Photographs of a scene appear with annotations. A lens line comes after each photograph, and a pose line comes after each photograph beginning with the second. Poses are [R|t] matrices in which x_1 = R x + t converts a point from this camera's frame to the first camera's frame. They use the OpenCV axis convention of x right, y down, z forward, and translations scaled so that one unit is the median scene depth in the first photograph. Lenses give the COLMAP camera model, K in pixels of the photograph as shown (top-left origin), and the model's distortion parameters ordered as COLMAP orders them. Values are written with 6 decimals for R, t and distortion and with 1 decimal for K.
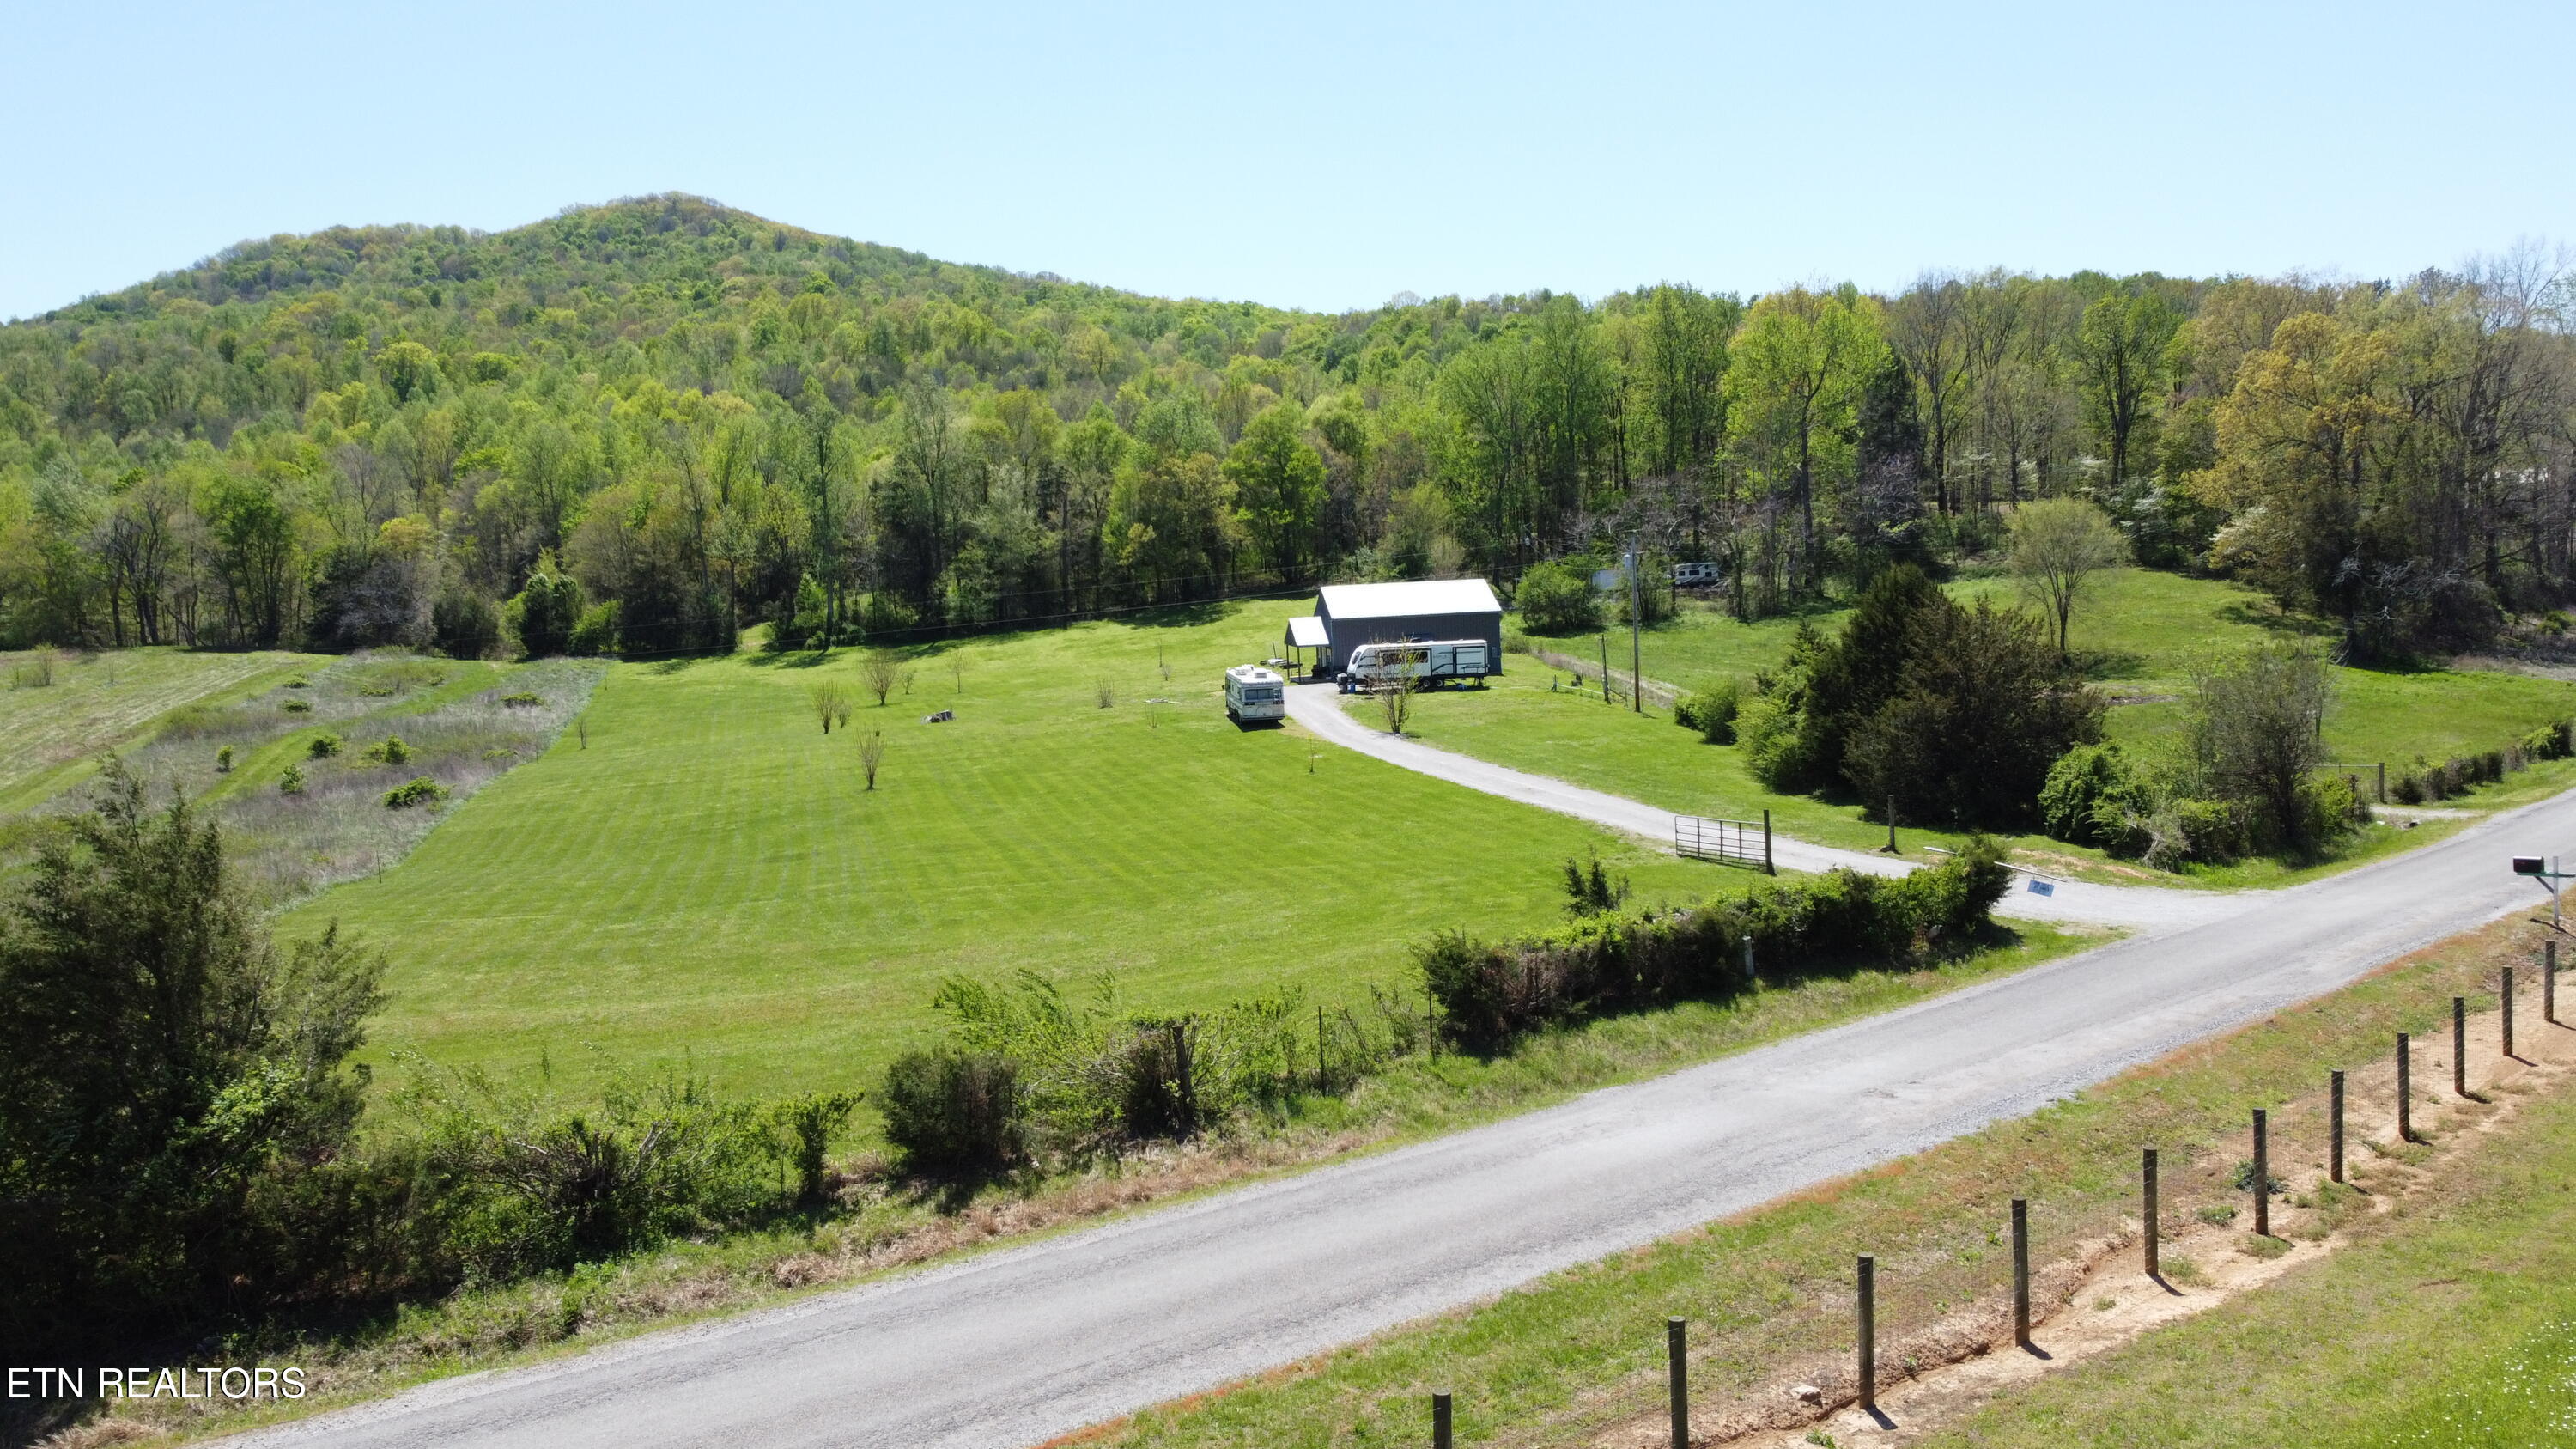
lens RADIAL K [[1959.5, 0, 1287.4], [0, 1959.5, 740.2], [0, 0, 1]] dist [0.002912, 0.002815]
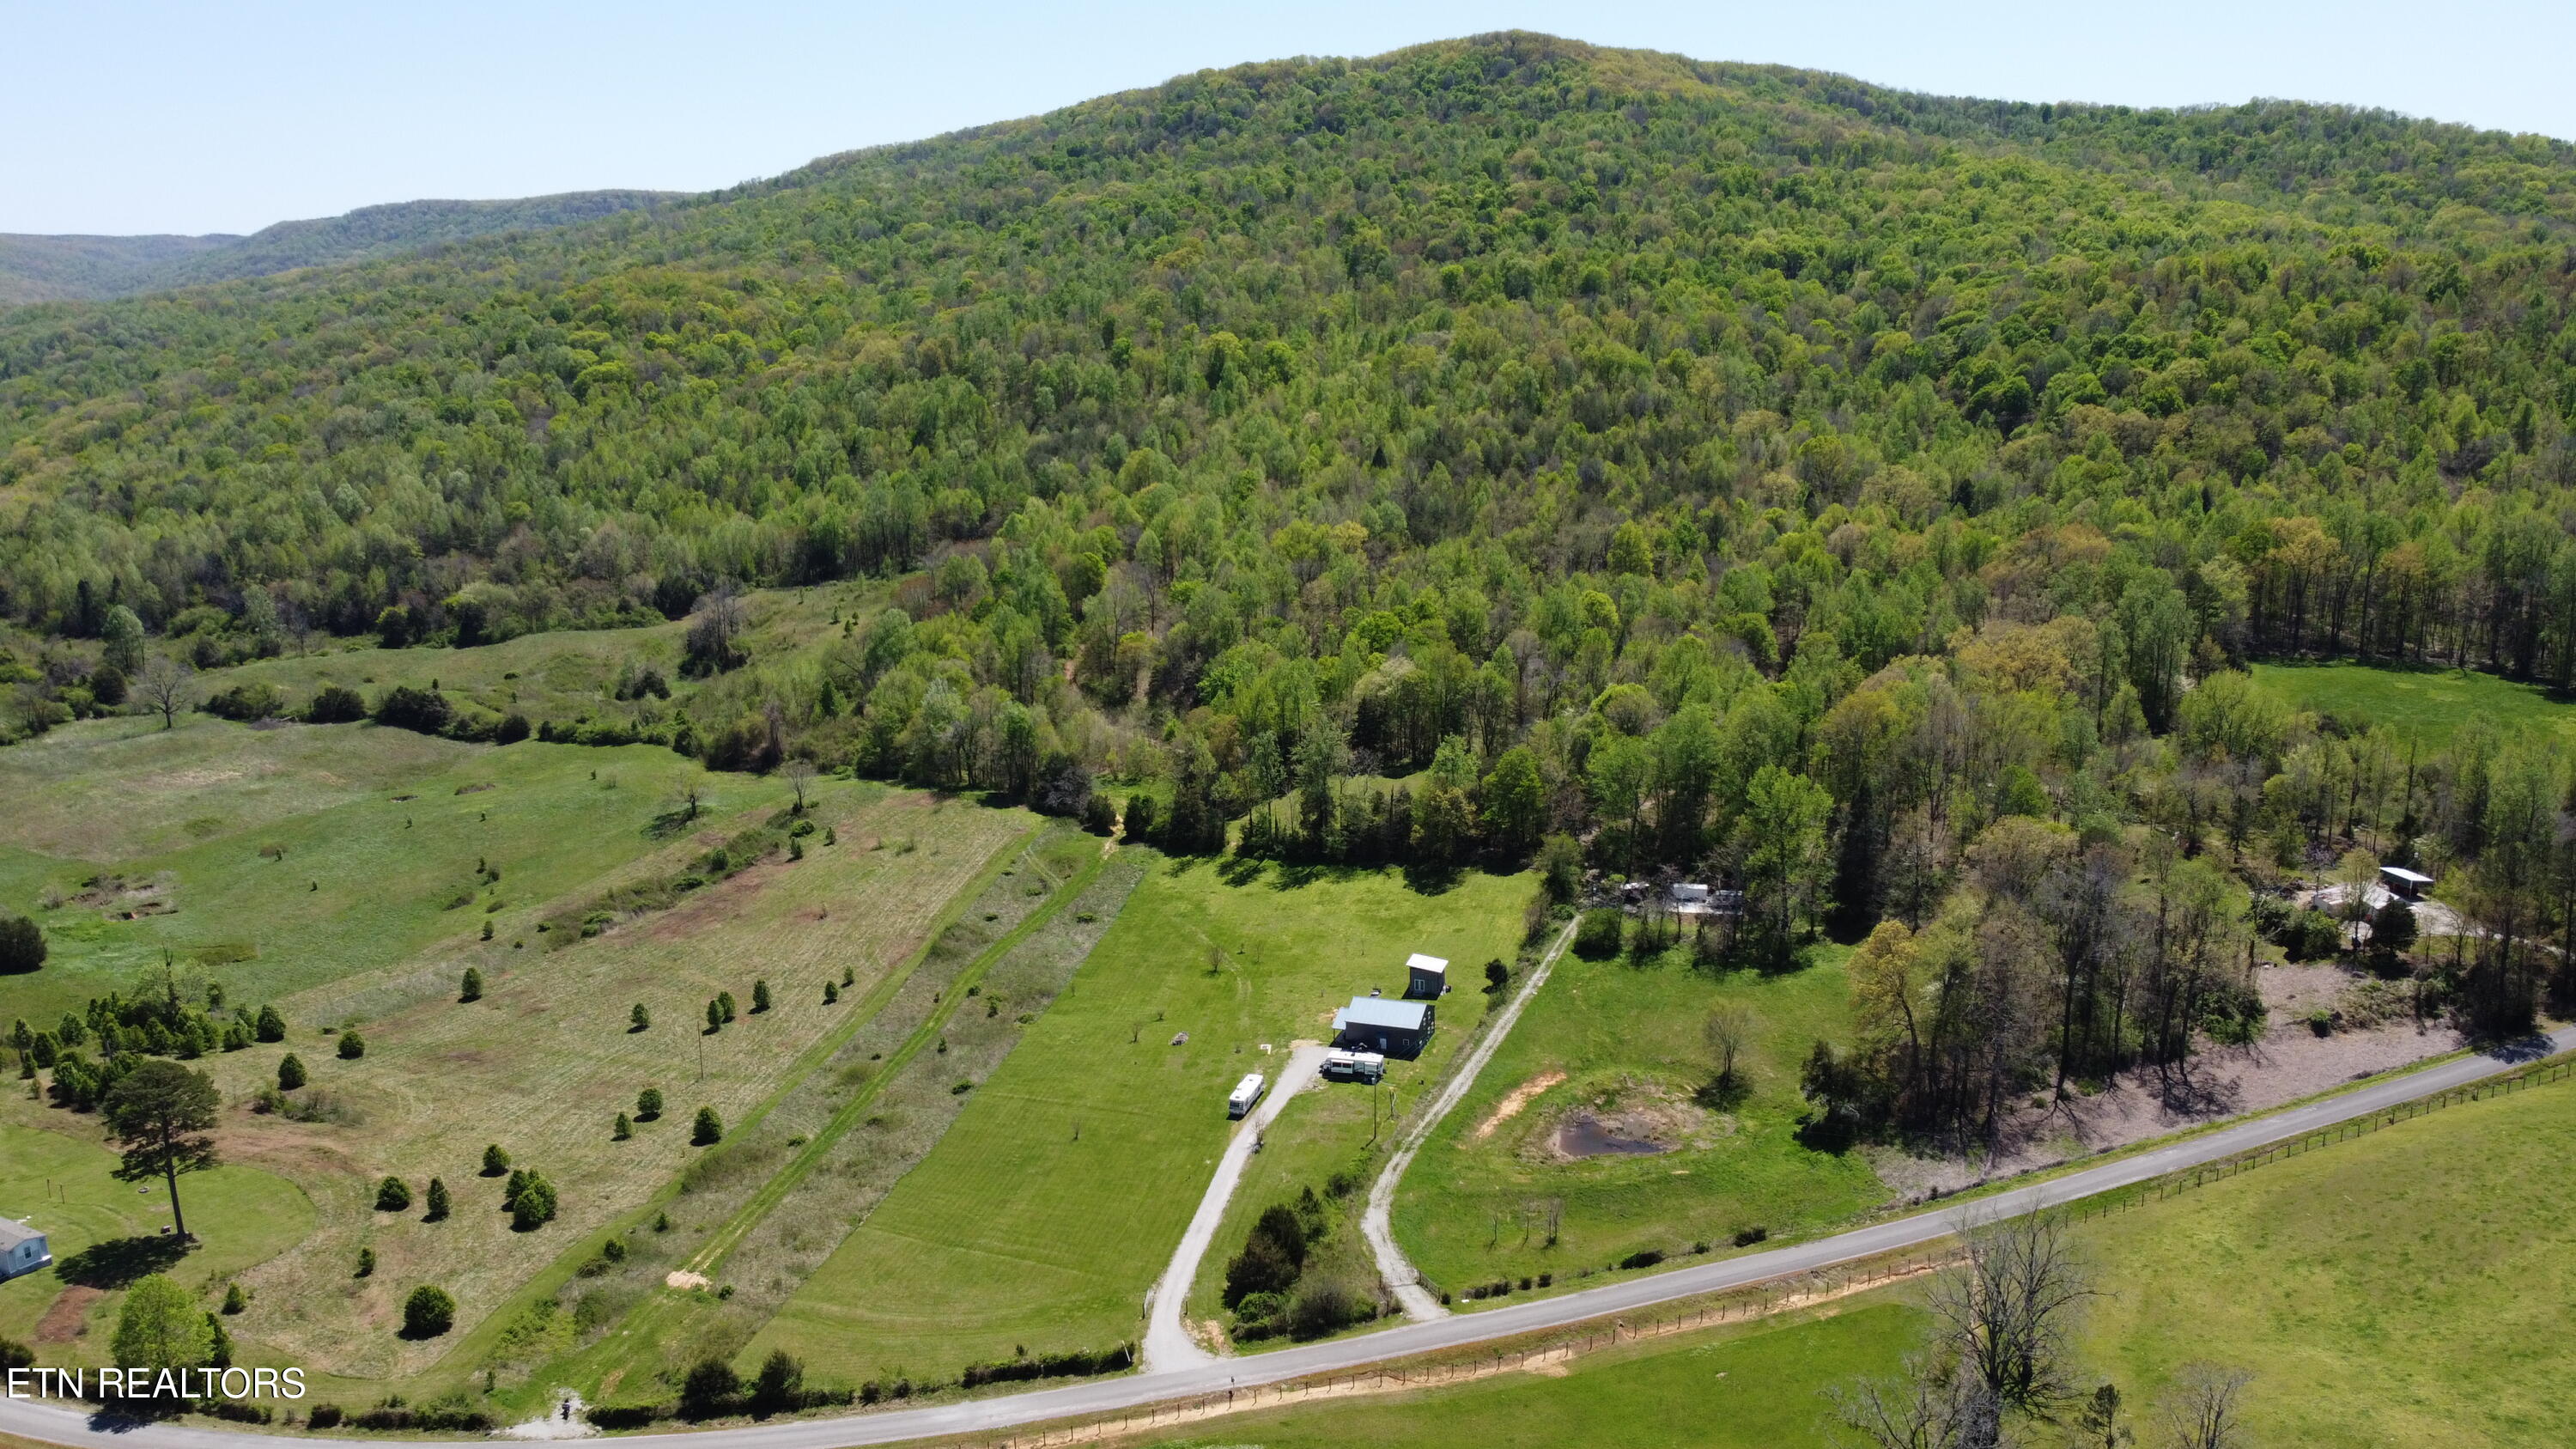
lens RADIAL K [[1959.5, 0, 1287.4], [0, 1959.5, 740.2], [0, 0, 1]] dist [0.002912, 0.002815]
pose [[0.898310, 0.129828, -0.419743, 0.548402], [-0.055650, 0.981272, 0.184413, -0.500128], [0.435825, -0.142301, 0.888711, -0.622110]]
